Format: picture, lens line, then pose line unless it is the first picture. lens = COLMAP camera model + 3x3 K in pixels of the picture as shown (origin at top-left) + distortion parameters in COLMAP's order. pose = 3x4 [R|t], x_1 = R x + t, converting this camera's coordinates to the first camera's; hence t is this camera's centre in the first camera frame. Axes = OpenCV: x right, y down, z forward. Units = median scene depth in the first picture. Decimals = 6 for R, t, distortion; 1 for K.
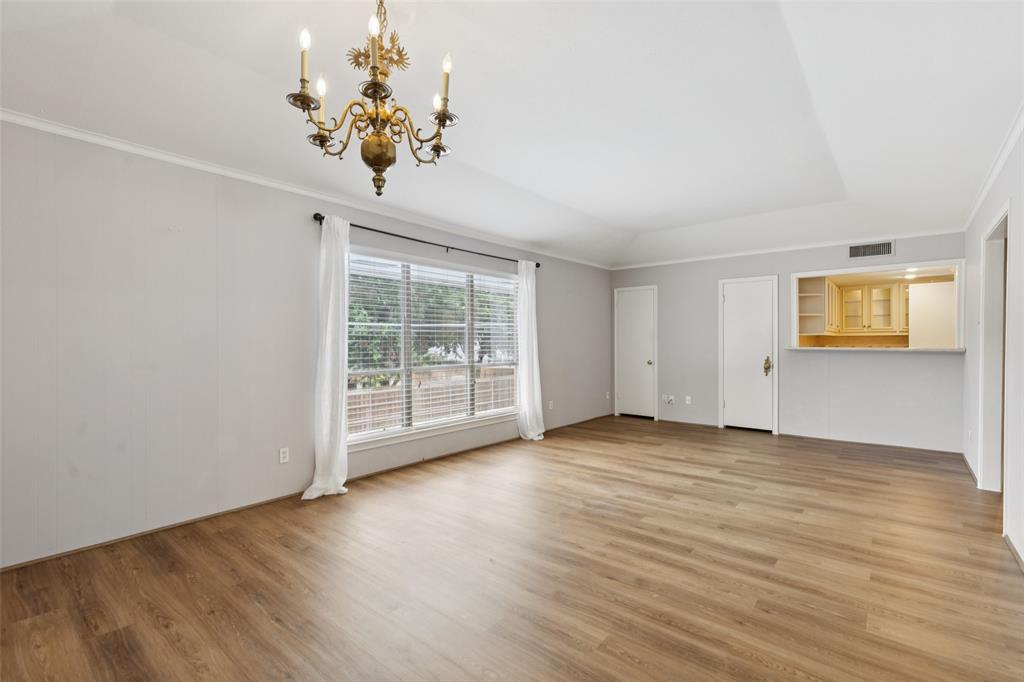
lens RADIAL K [[463.1, 0, 502.6], [0, 463.1, 341.7], [0, 0, 1]] dist [0.009554, -0.002471]
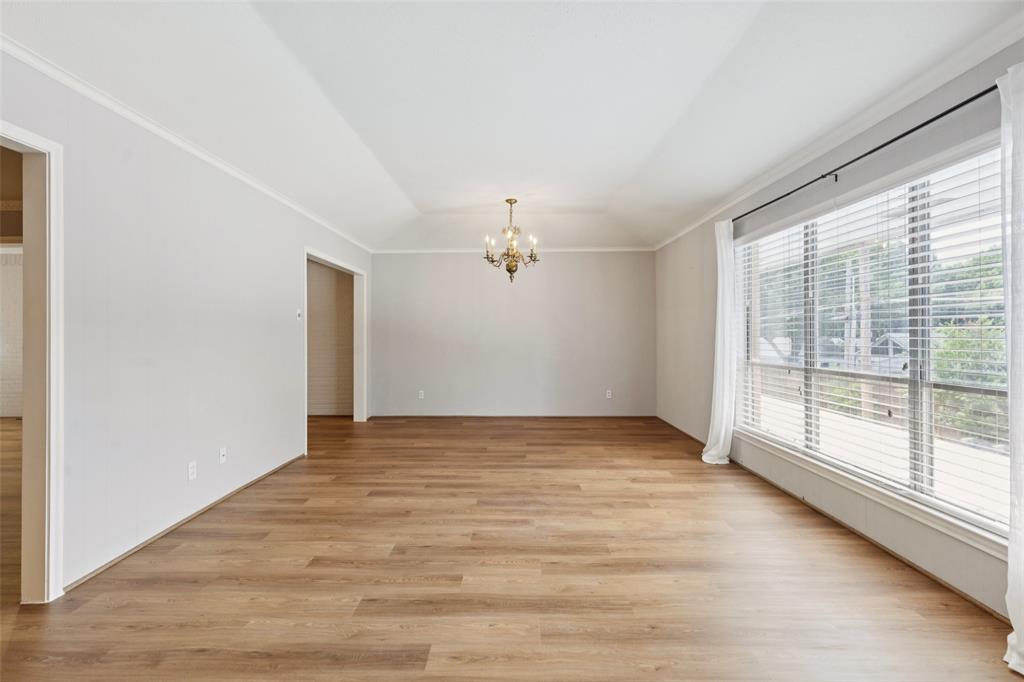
lens RADIAL K [[463.1, 0, 509.4], [0, 463.1, 326.6], [0, 0, 1]] dist [0.009554, -0.002471]
pose [[-0.763812, -0.009729, -0.645366, 0.842735], [0.001743, 0.999852, -0.017136, 0.005848], [0.645437, -0.014214, -0.763682, 1.689064]]
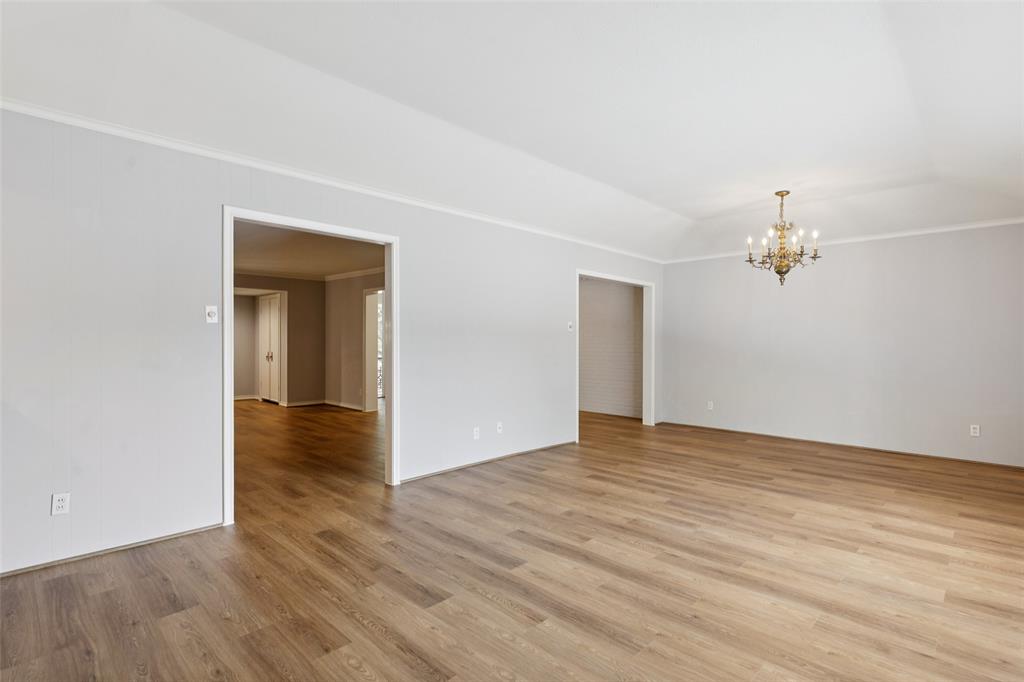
lens RADIAL K [[497.8, 0, 515.5], [0, 497.8, 343.5], [0, 0, 1]] dist [-0.002103, -0.000682]
pose [[-0.998651, -0.007269, 0.051406, 0.554452], [-0.007146, 0.999971, 0.002579, 0.004890], [-0.051423, 0.002208, -0.998674, 2.014739]]
